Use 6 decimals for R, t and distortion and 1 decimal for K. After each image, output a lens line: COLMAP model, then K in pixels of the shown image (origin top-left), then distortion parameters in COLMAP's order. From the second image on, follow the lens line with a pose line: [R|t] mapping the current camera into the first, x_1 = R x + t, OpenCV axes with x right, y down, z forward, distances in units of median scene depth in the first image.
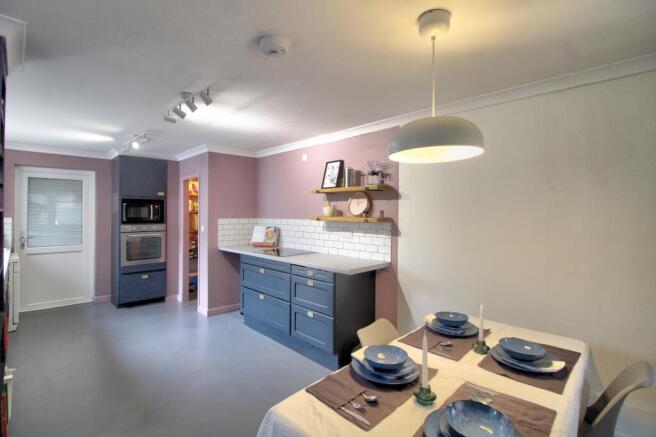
lens RADIAL K [[304.9, 0, 326.2], [0, 304.9, 212.5], [0, 0, 1]] dist [-0.010729, -0.007266]
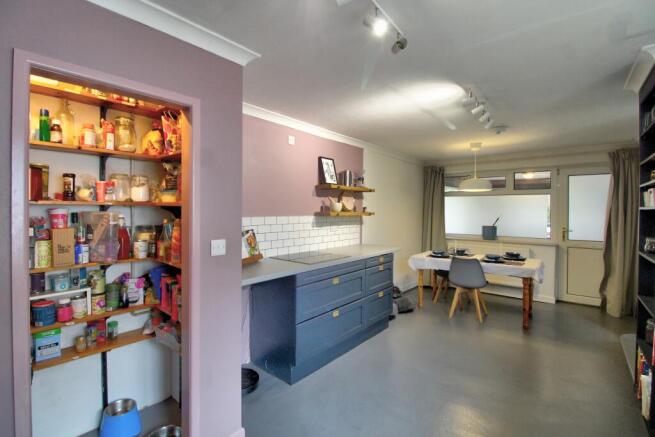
lens RADIAL K [[304.5, 0, 323.2], [0, 304.5, 212.3], [0, 0, 1]] dist [-0.010729, -0.007266]
pose [[-0.091326, -0.010294, 0.995768, -0.986818], [-0.005185, 0.999938, 0.009862, 0.004568], [-0.995808, -0.004262, -0.091373, 1.095702]]
